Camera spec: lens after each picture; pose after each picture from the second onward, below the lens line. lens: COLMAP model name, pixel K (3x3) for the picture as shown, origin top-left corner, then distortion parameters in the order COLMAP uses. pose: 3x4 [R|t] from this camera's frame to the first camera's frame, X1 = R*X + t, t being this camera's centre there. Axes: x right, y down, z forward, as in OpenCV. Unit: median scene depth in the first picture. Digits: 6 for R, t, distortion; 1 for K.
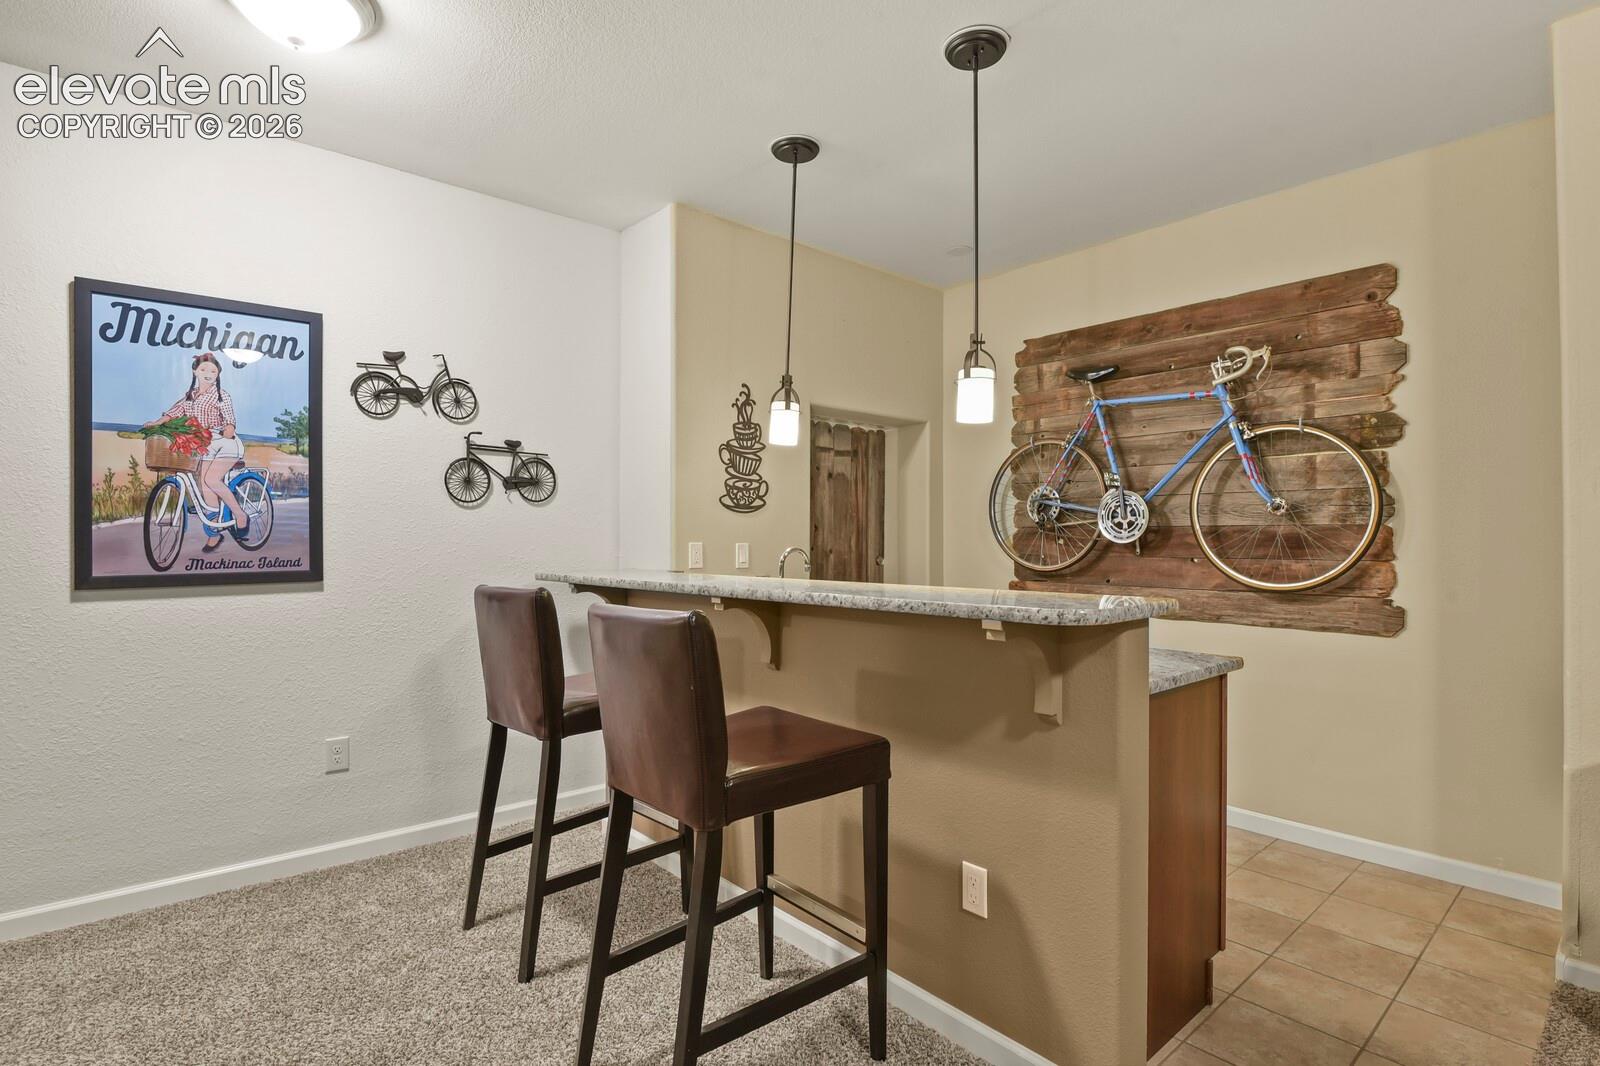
lens RADIAL K [[775.8, 0, 808.0], [0, 775.8, 532.1], [0, 0, 1]] dist [-0.010973, -0.004773]
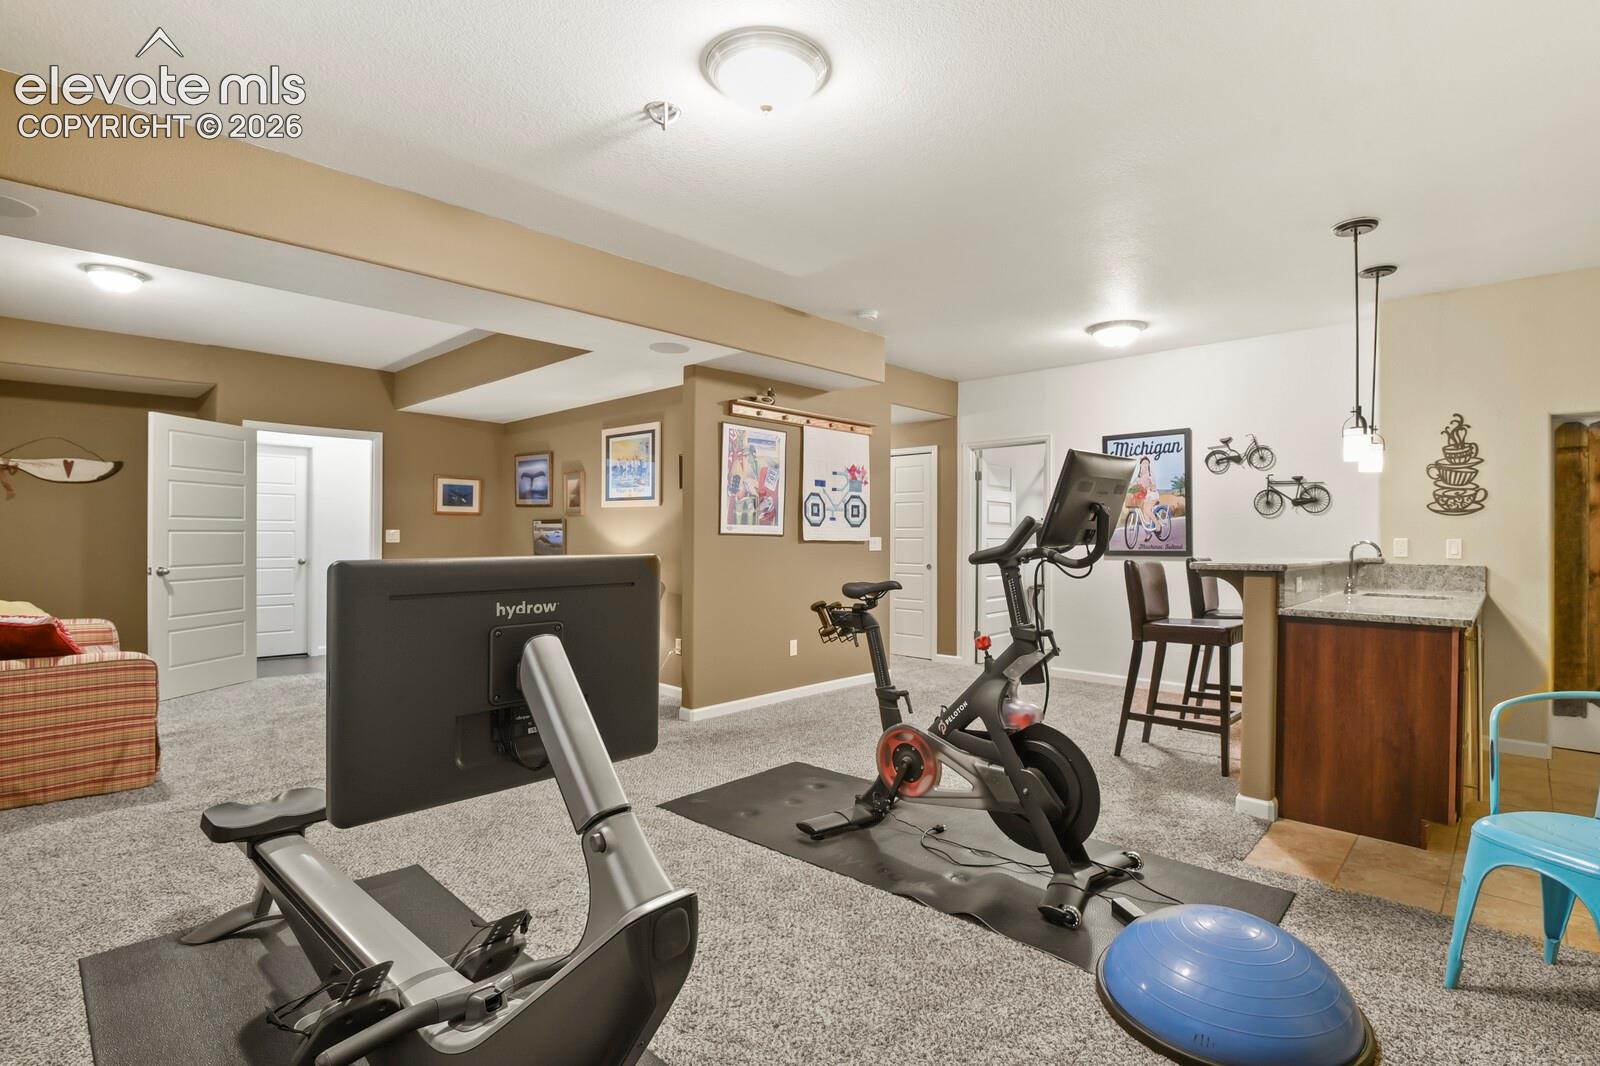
lens RADIAL K [[775.8, 0, 809.4], [0, 775.8, 535.0], [0, 0, 1]] dist [-0.010973, -0.004773]
pose [[0.097012, -0.003570, -0.995277, 1.110313], [0.005022, 0.999983, -0.003097, 0.006254], [0.995271, -0.004698, 0.097028, -0.184571]]
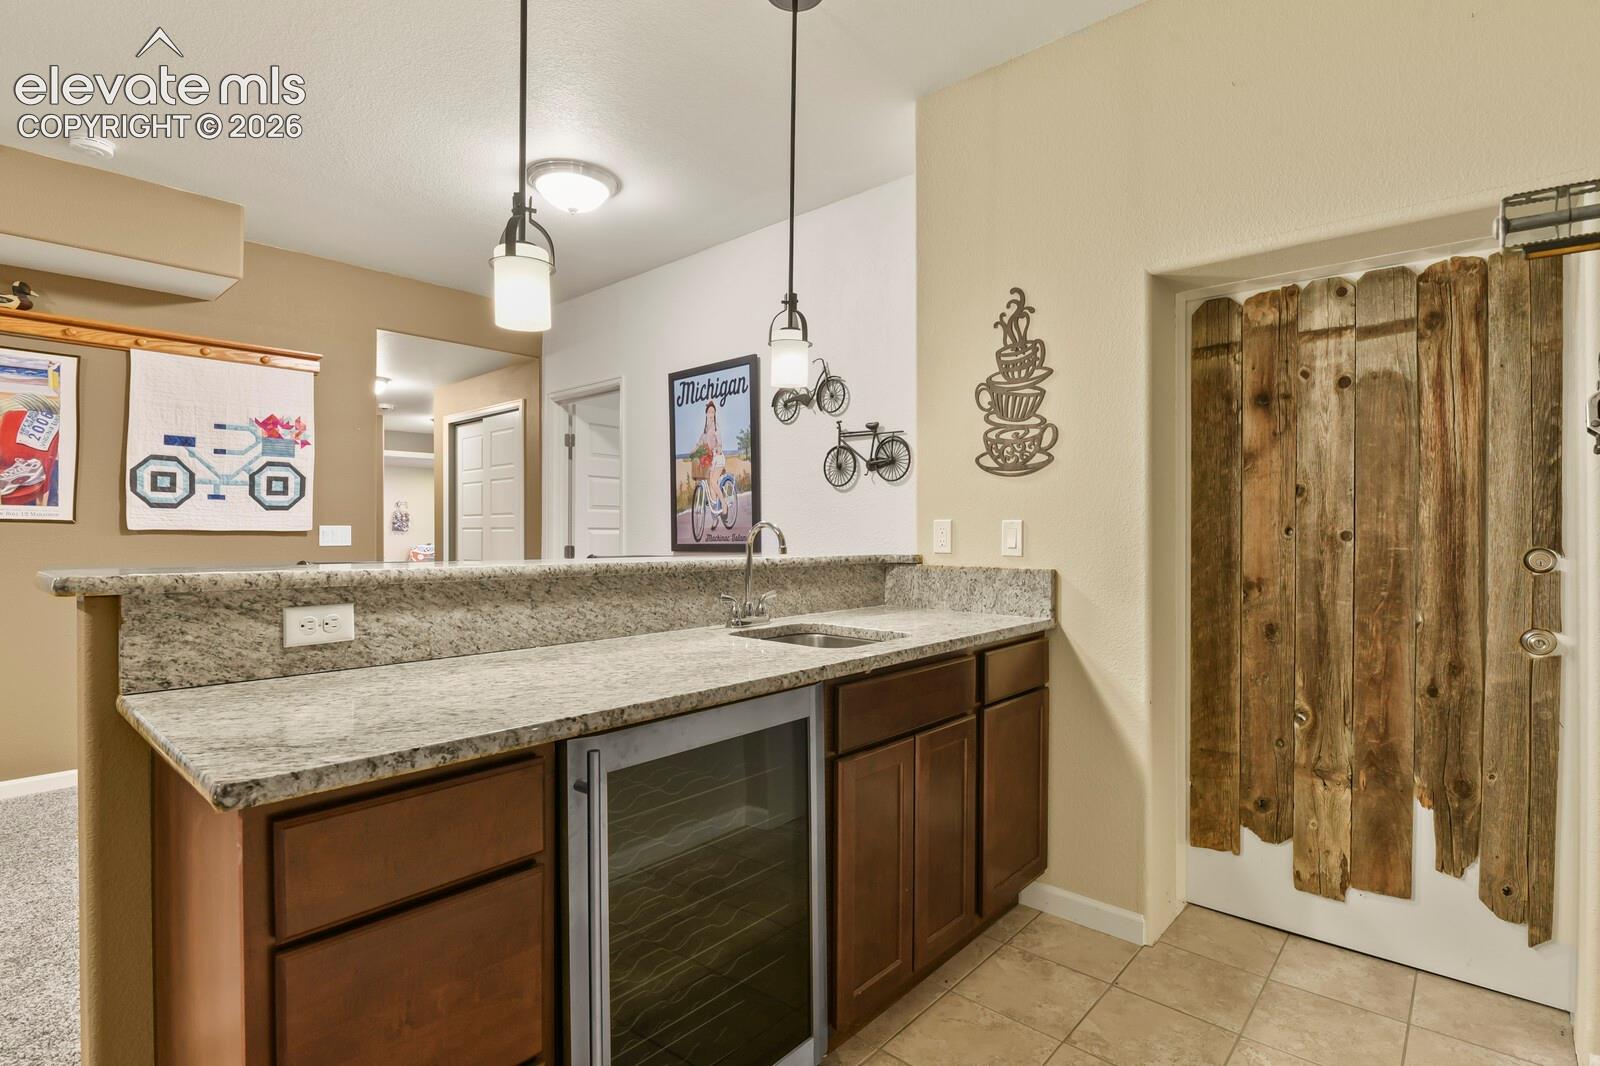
lens RADIAL K [[775.8, 0, 806.0], [0, 775.8, 537.4], [0, 0, 1]] dist [-0.010973, -0.004773]
pose [[0.123298, 0.004352, -0.992360, 0.601555], [0.008153, 0.999952, 0.005398, 0.025721], [0.992336, -0.008757, 0.123256, 0.760161]]
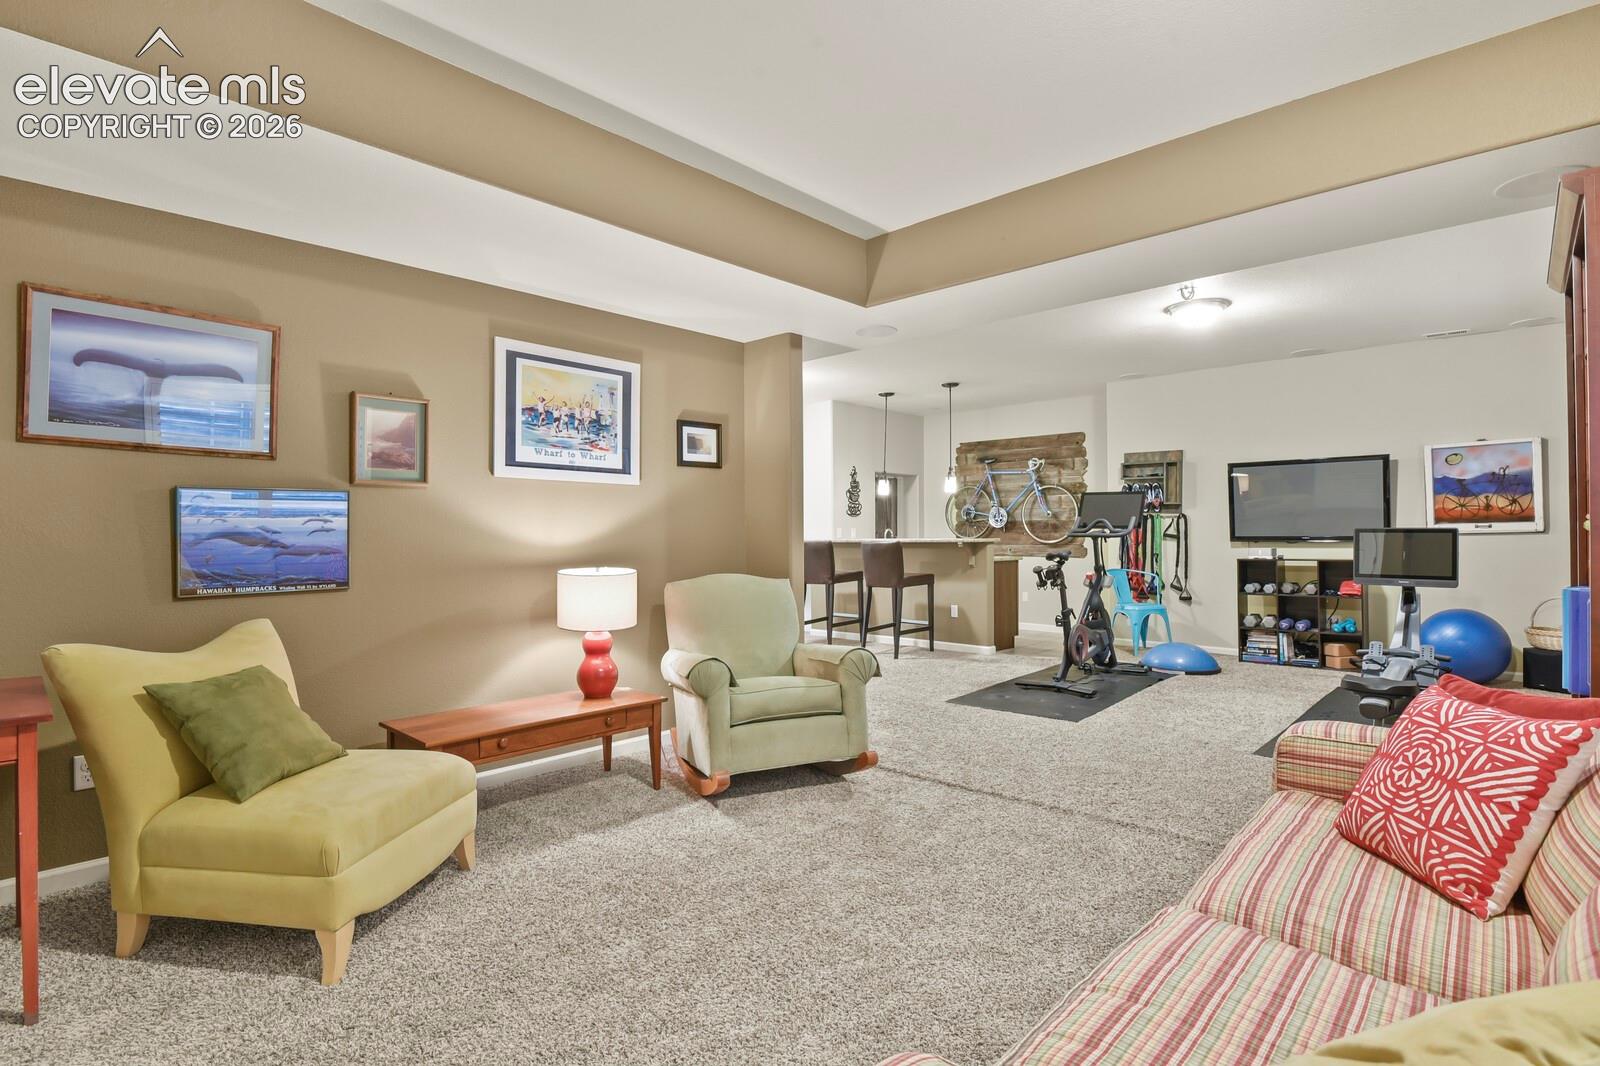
lens RADIAL K [[775.8, 0, 797.9], [0, 775.8, 527.1], [0, 0, 1]] dist [-0.010973, -0.004773]
pose [[0.996141, -0.008011, 0.087396, -0.509874], [0.007796, 0.999966, 0.002800, 0.000302], [-0.087415, -0.002108, 0.996170, -1.591319]]
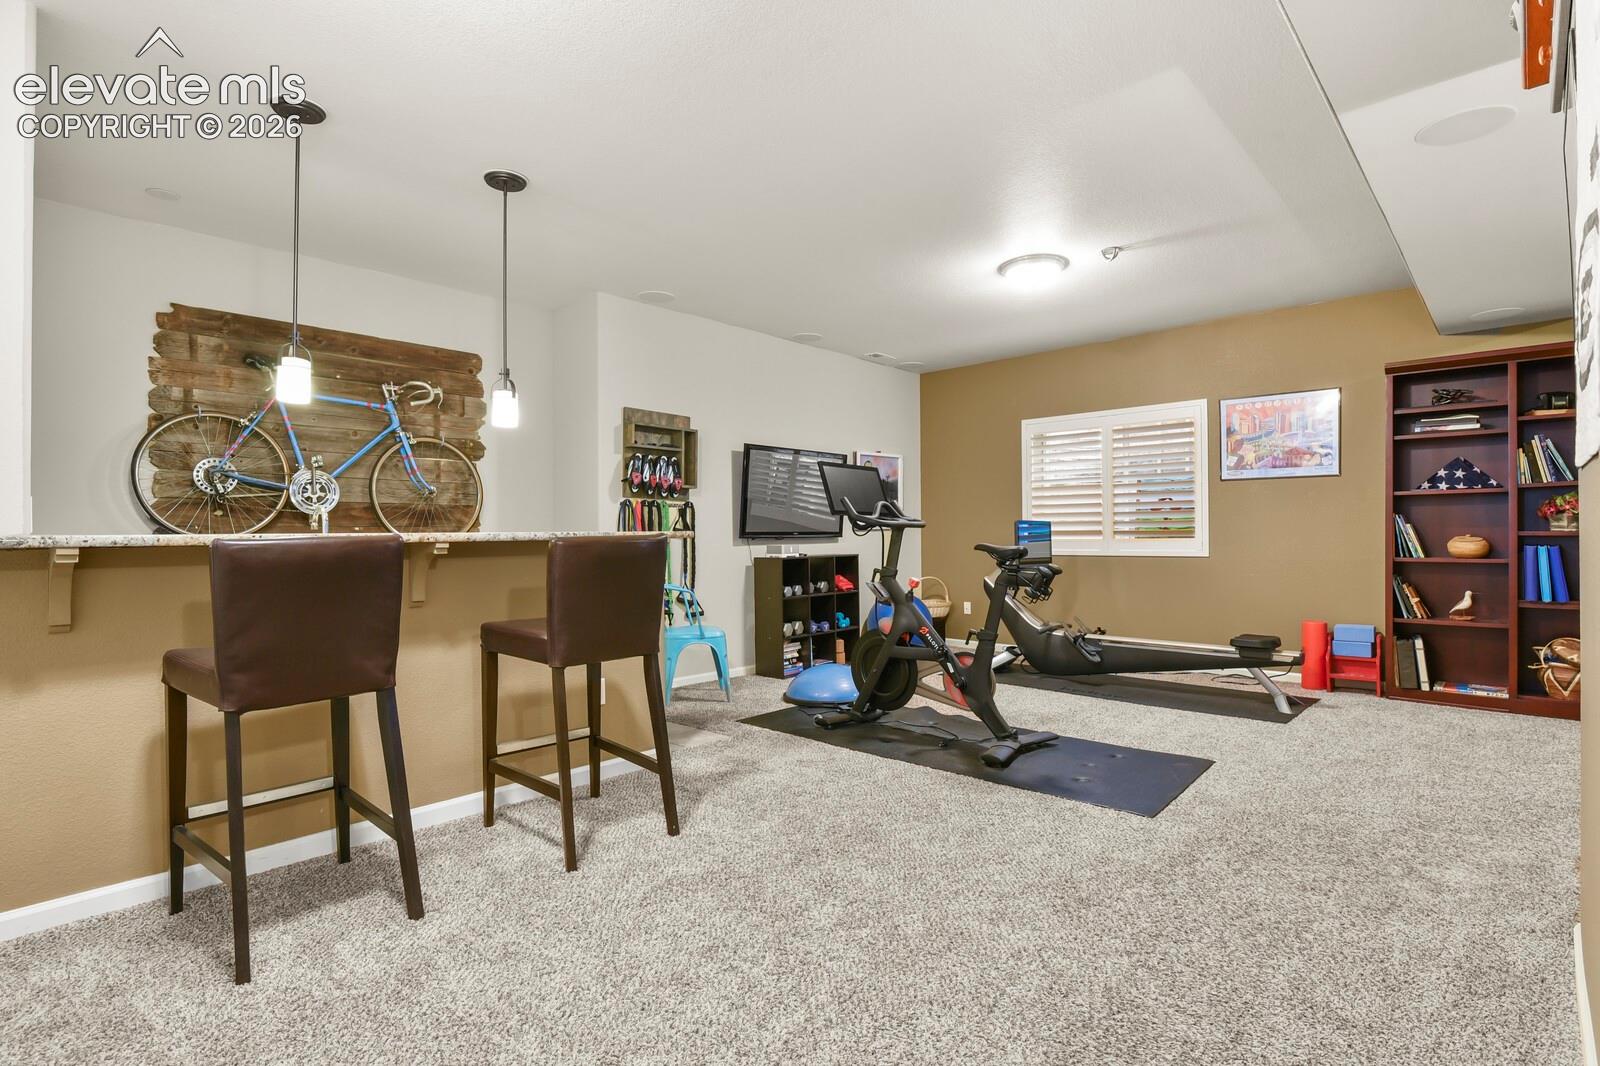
lens RADIAL K [[775.8, 0, 805.7], [0, 775.8, 536.1], [0, 0, 1]] dist [-0.010973, -0.004773]
pose [[-0.087523, 0.000709, 0.996162, -0.880125], [-0.002731, 0.999996, -0.000952, 0.048684], [-0.996159, -0.002804, -0.087521, 0.353502]]
